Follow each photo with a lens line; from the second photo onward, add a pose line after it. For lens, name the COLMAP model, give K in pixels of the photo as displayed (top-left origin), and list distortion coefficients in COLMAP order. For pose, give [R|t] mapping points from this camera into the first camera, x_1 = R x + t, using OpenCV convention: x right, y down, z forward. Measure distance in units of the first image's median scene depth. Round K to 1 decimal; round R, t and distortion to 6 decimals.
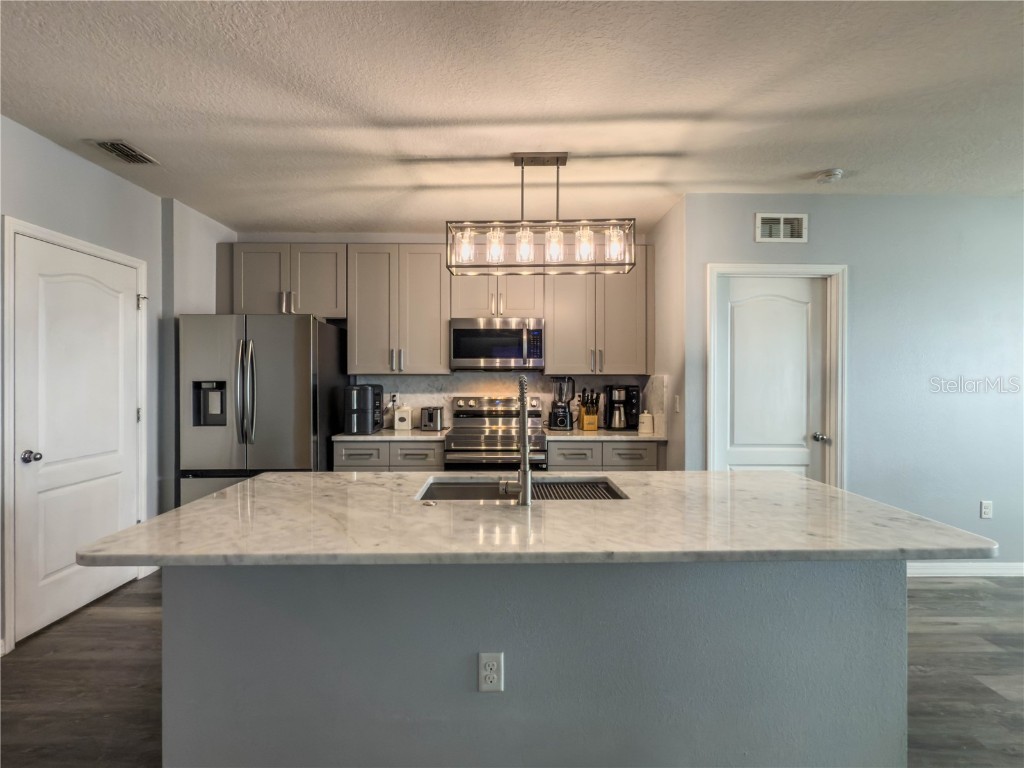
lens RADIAL K [[497.8, 0, 515.9], [0, 497.8, 380.4], [0, 0, 1]] dist [-0.001257, 0.000489]
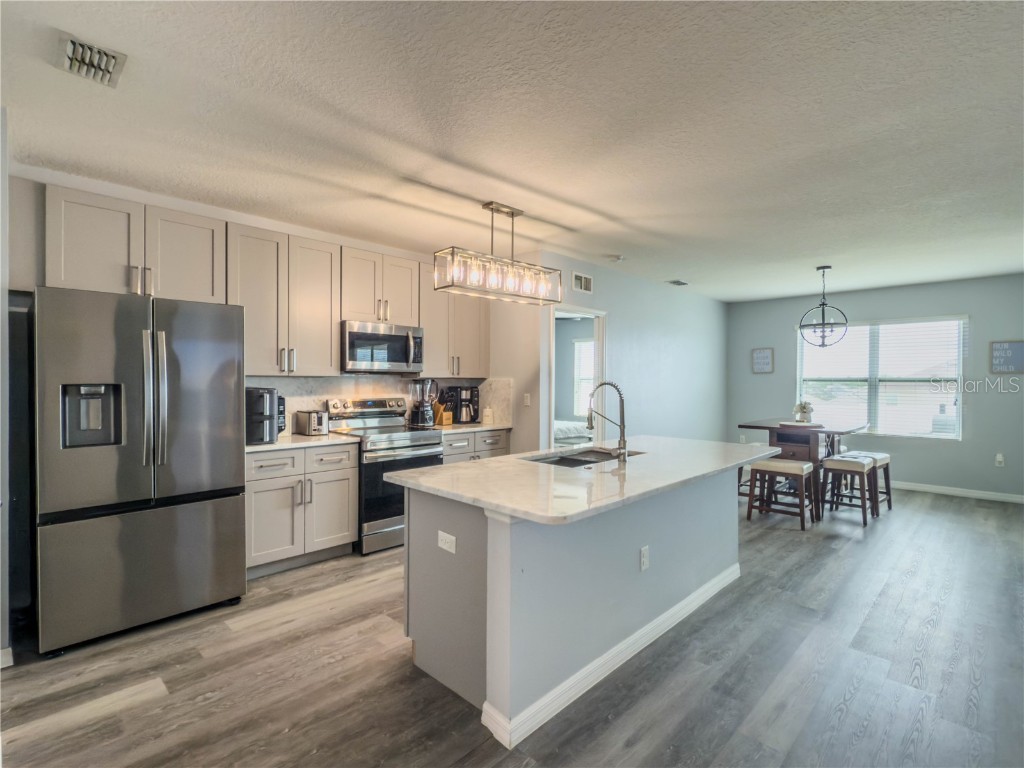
lens RADIAL K [[499.3, 0, 516.0], [0, 499.3, 383.4], [0, 0, 1]] dist [-0.006738, -0.000699]
pose [[0.707138, -0.001042, 0.707075, -0.650284], [-0.000650, 0.999998, 0.002123, -0.000910], [-0.707075, -0.001961, 0.707136, 0.053629]]
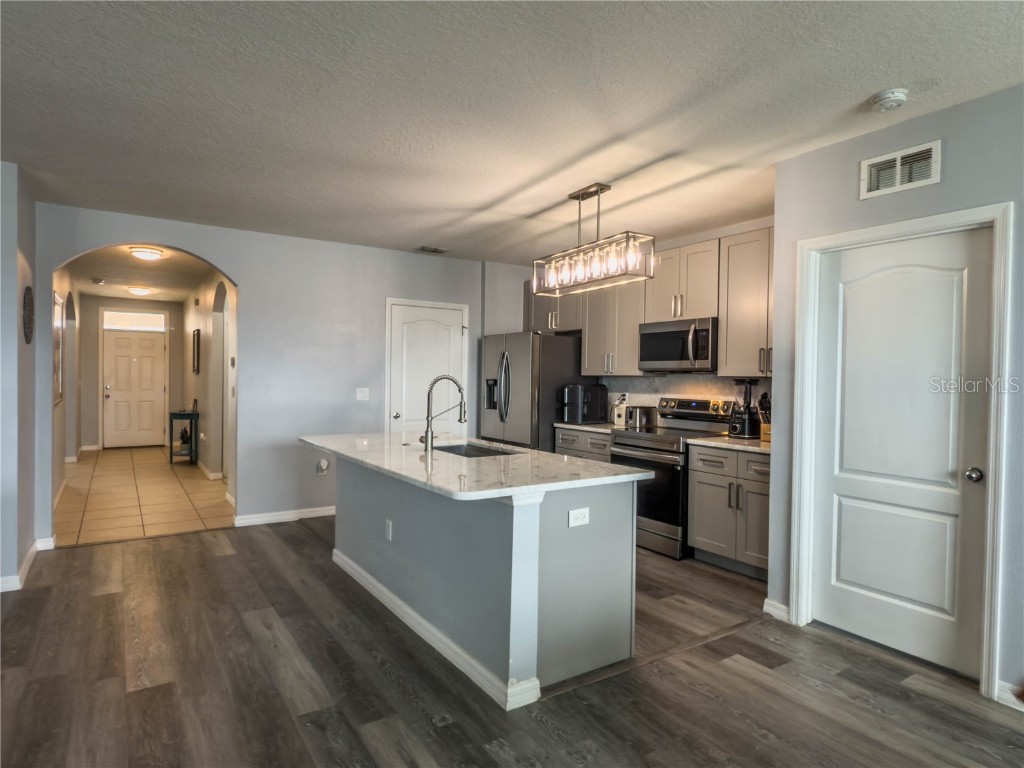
lens RADIAL K [[603.8, 0, 507.3], [0, 603.8, 386.1], [0, 0, 1]] dist [-0.006951, 0.000526]
pose [[0.527204, 0.018532, -0.849537, 0.909447], [-0.016584, 0.999796, 0.011518, -0.000241], [0.849577, 0.008016, 0.527404, 0.068767]]
